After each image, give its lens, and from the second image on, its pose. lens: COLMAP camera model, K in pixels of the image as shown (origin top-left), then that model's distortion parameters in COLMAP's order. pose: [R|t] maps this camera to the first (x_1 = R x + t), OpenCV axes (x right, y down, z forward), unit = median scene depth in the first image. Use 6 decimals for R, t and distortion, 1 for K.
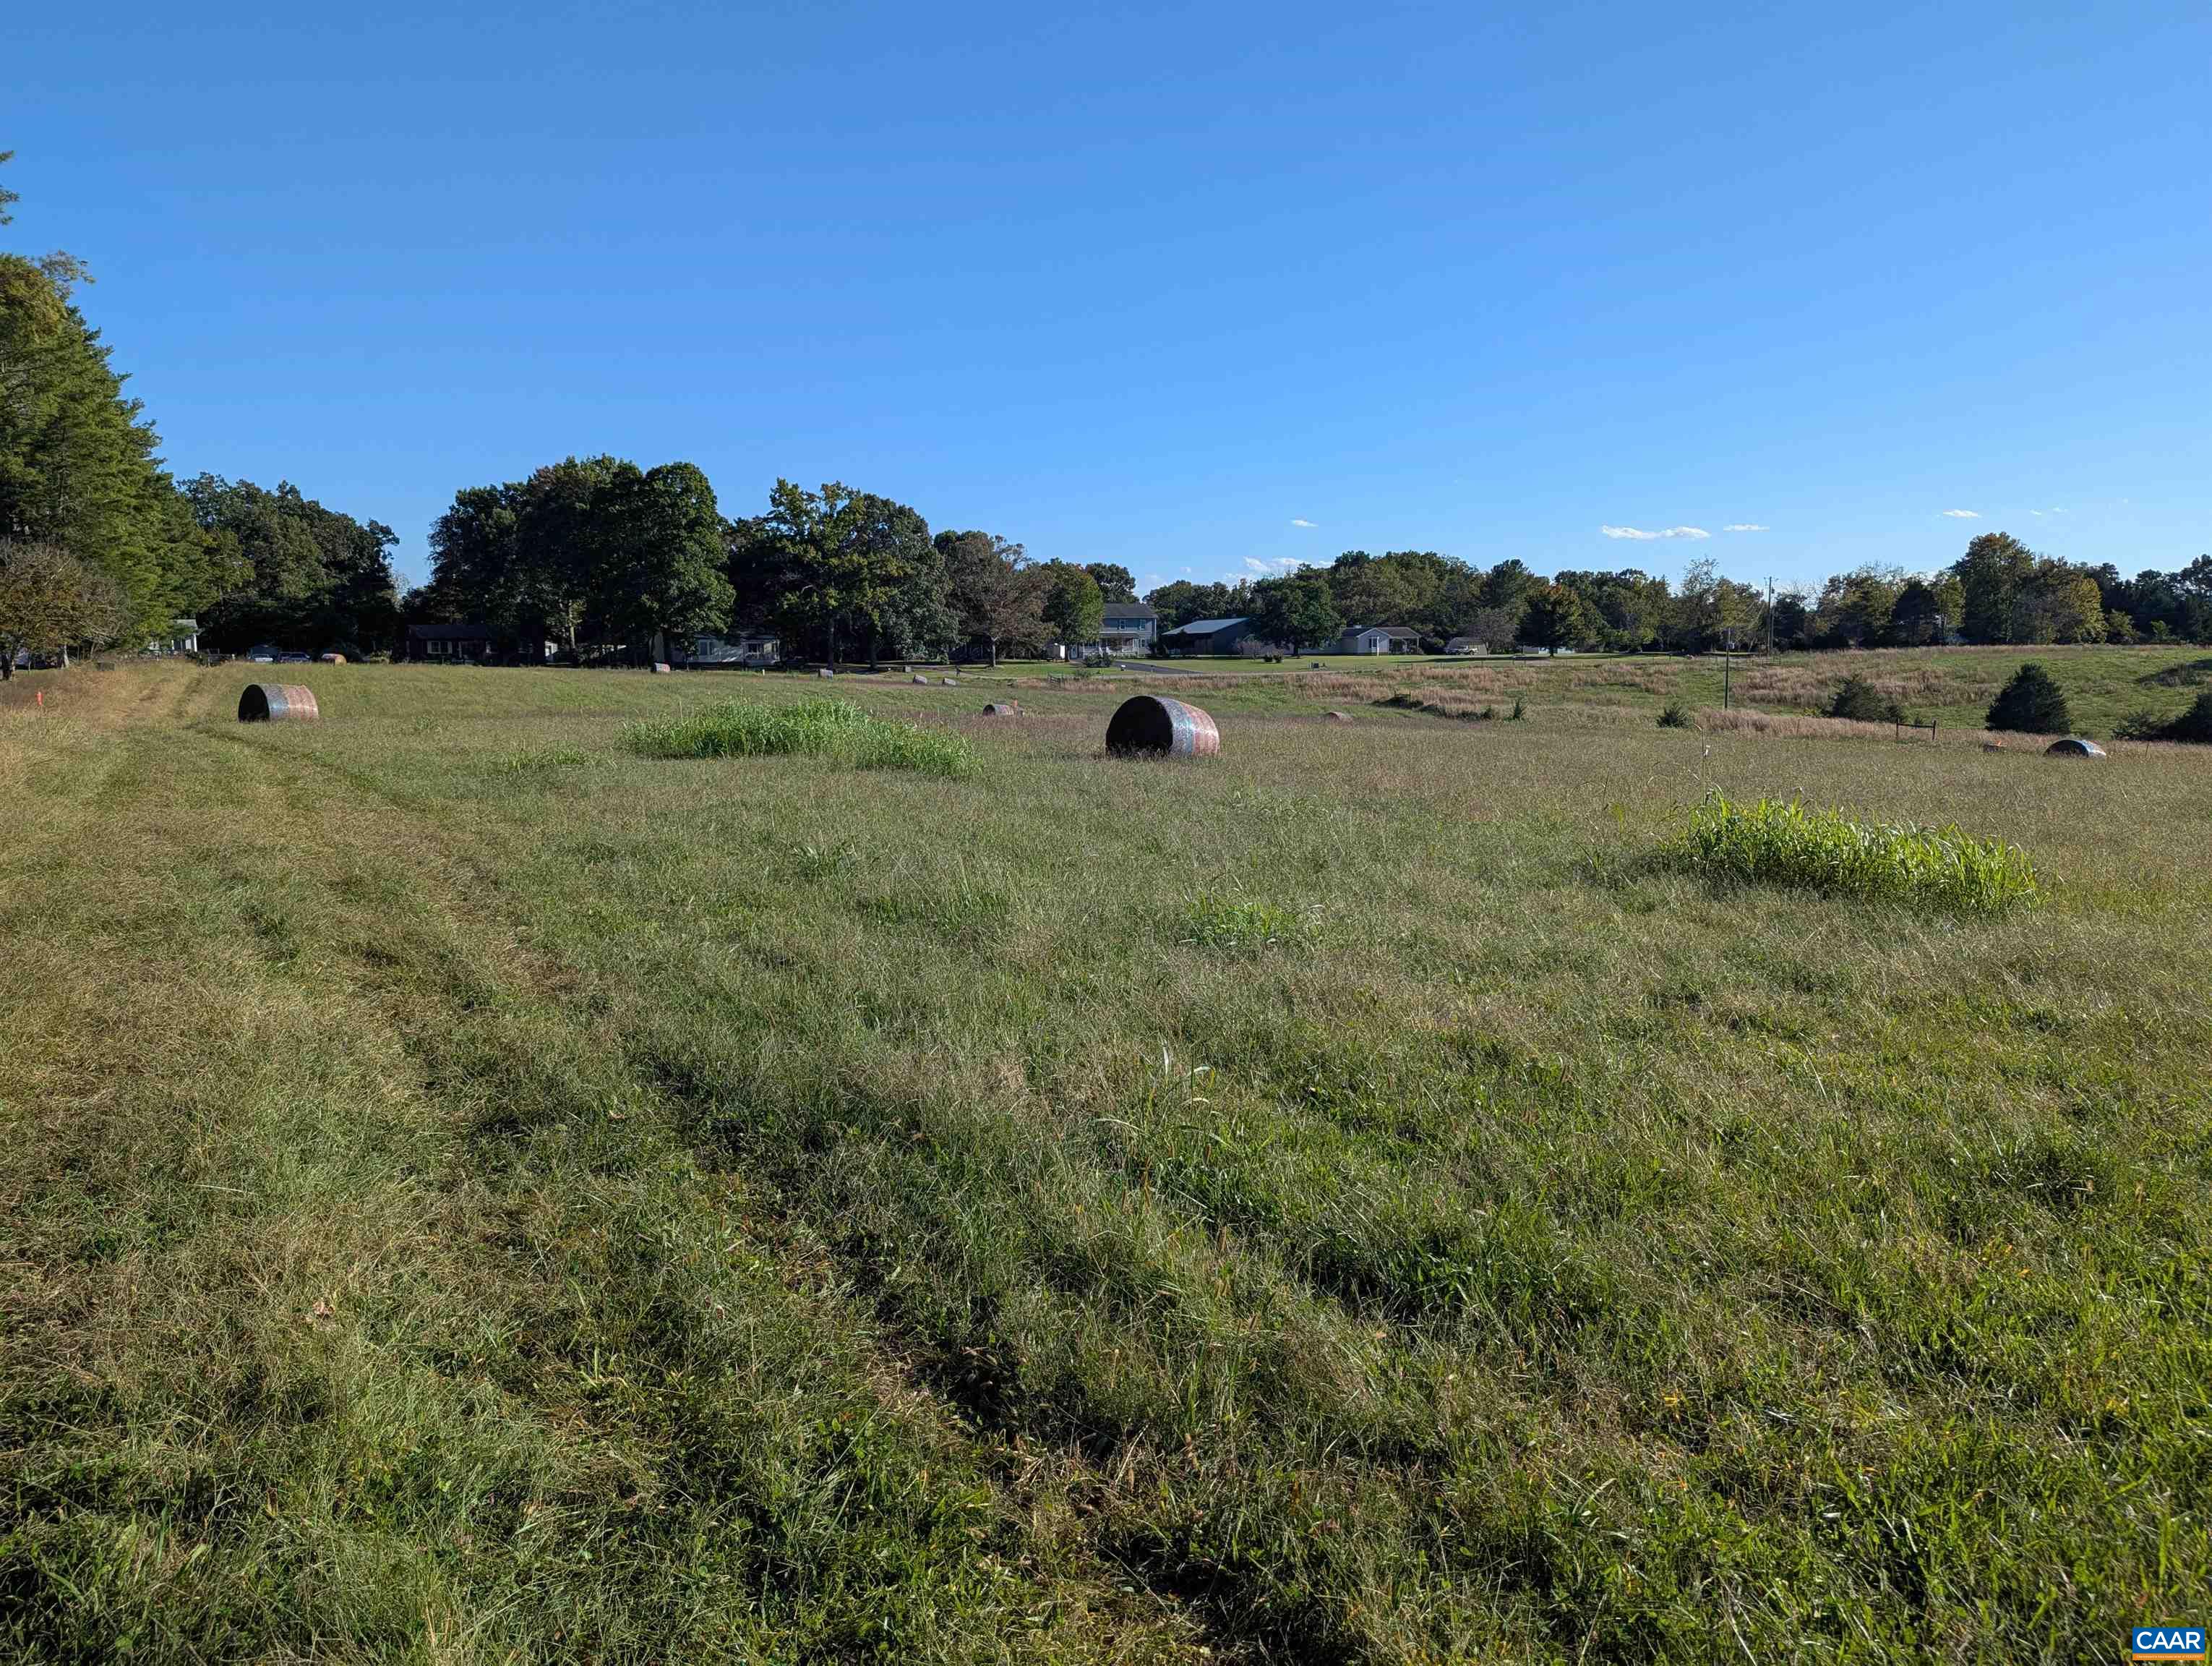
lens RADIAL K [[1545.6, 0, 1109.5], [0, 1545.6, 839.6], [0, 0, 1]] dist [0.060366, -0.061355]
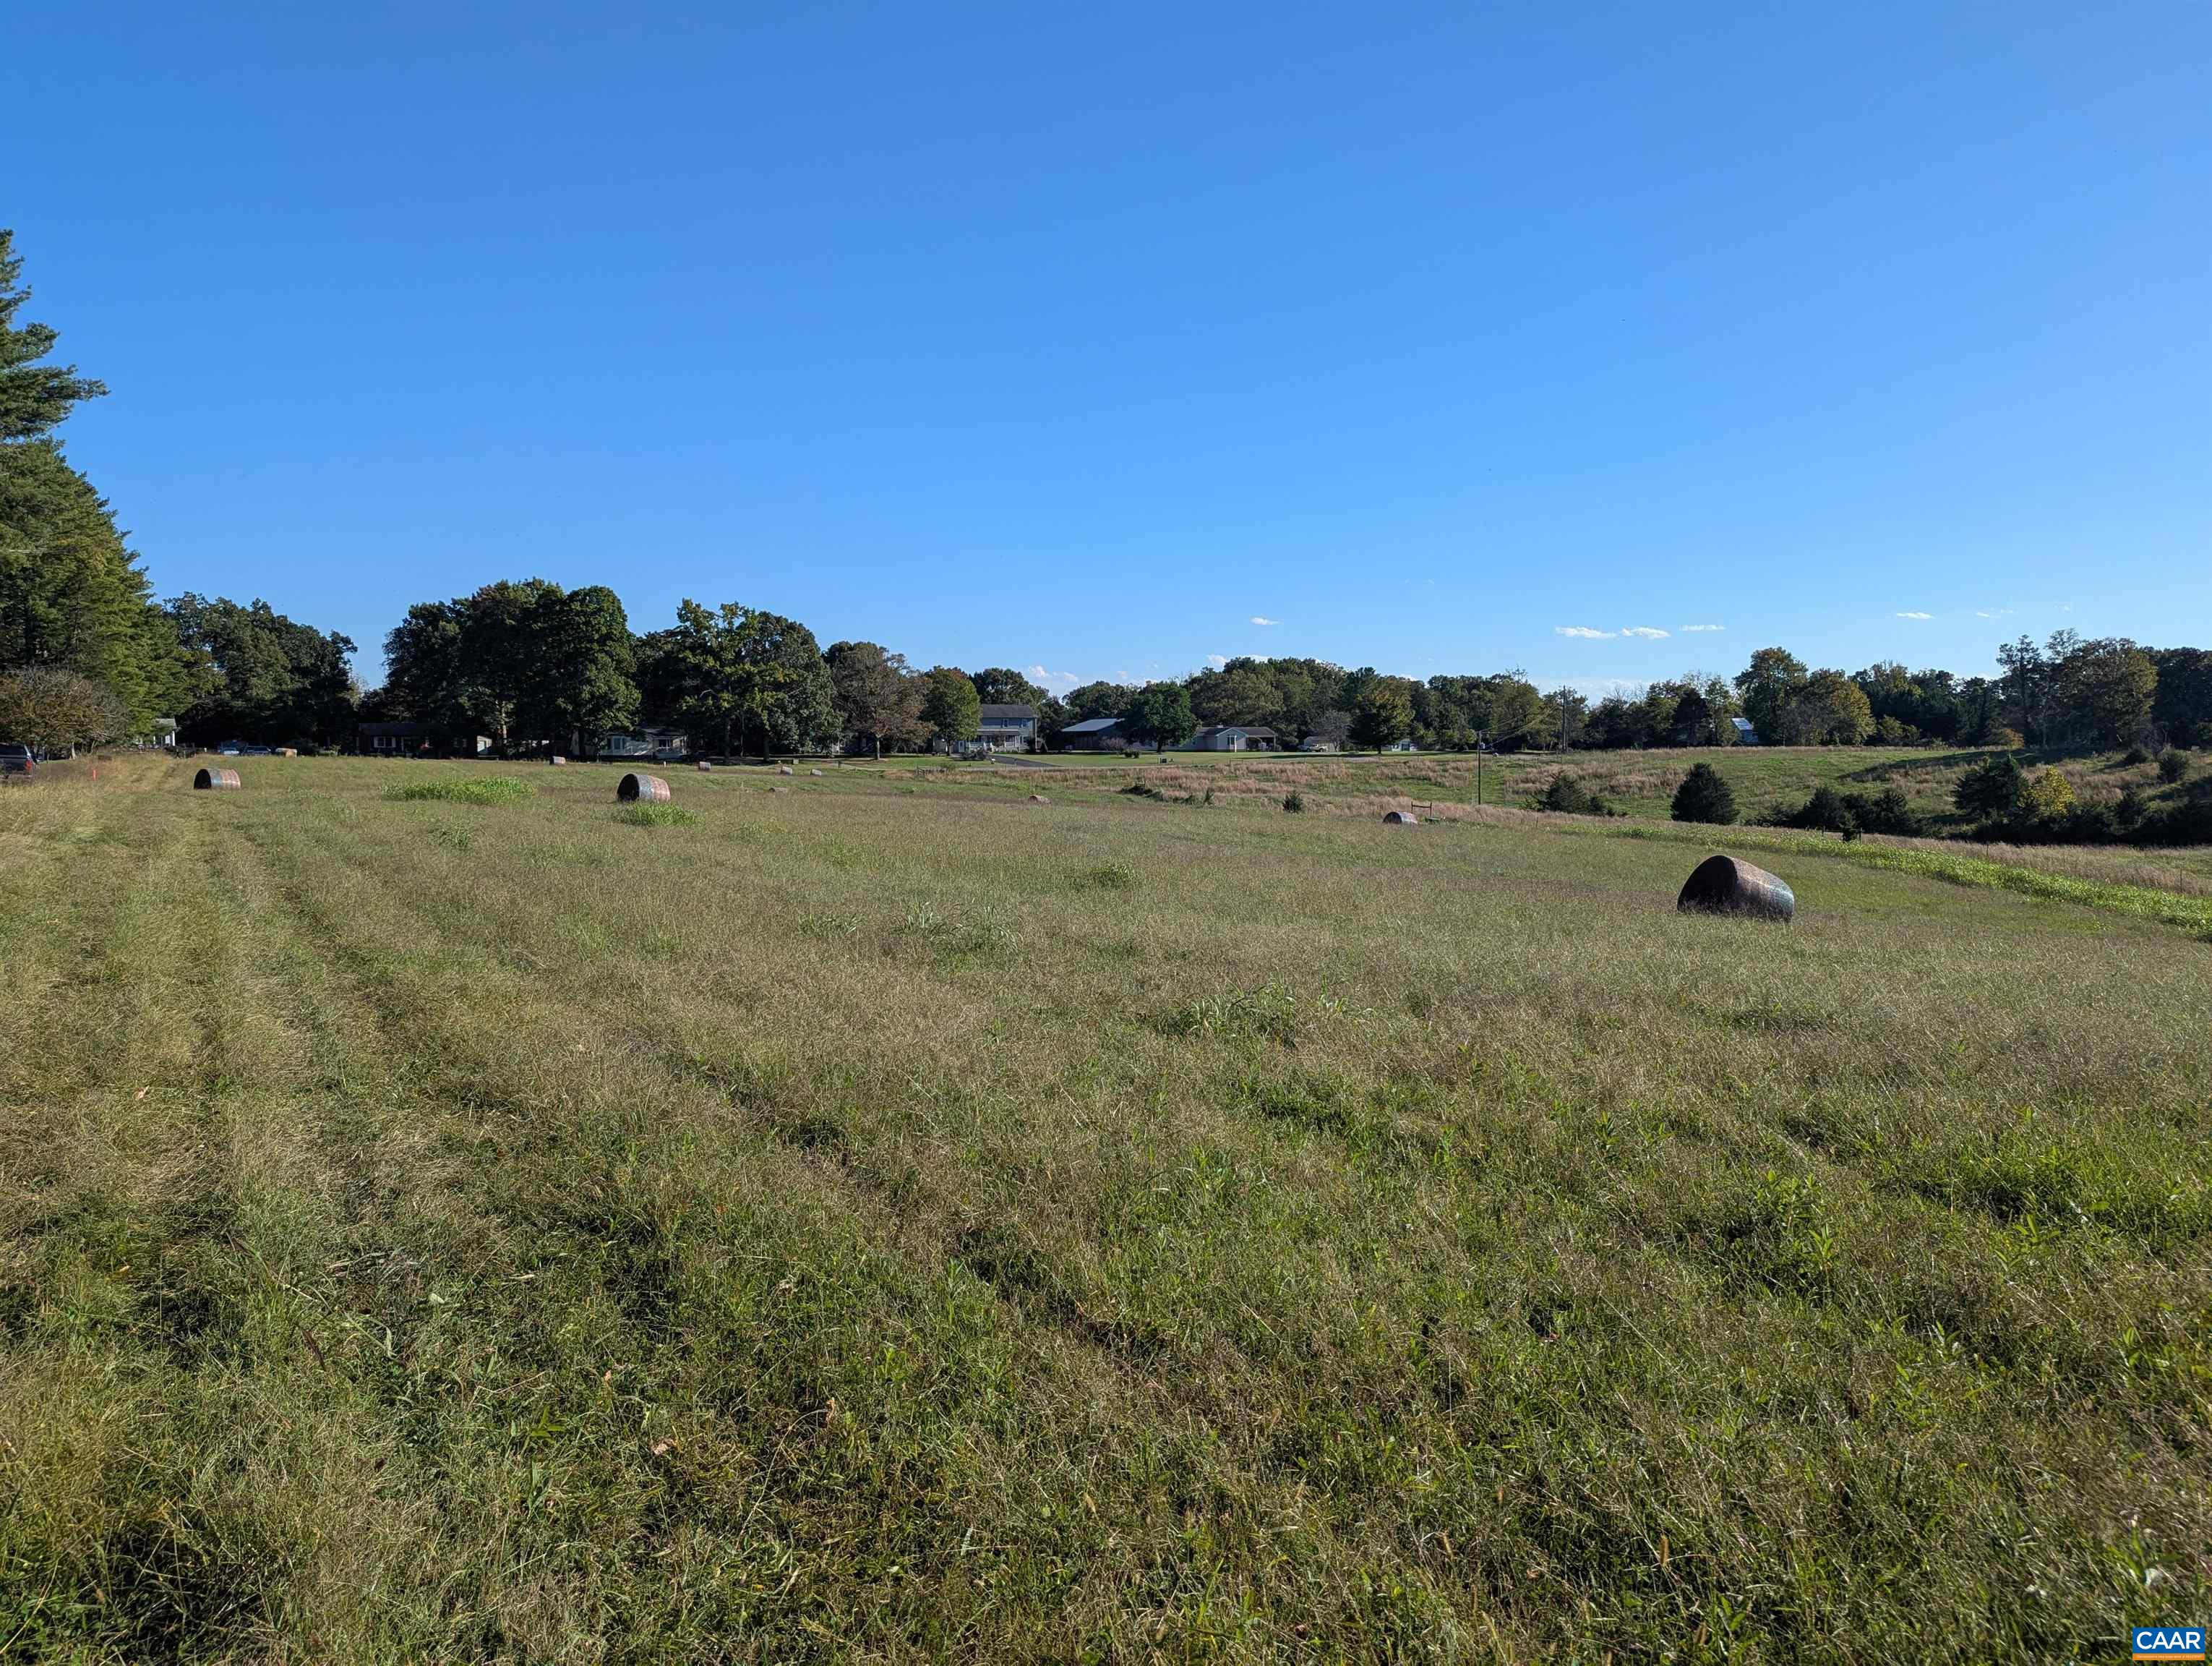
lens RADIAL K [[1545.6, 0, 1100.5], [0, 1545.6, 834.5], [0, 0, 1]] dist [0.060366, -0.061355]
pose [[0.999961, 0.003566, 0.008088, 0.085430], [-0.003045, 0.997975, -0.063531, 0.015965], [-0.008298, 0.063504, 0.997947, -0.145003]]
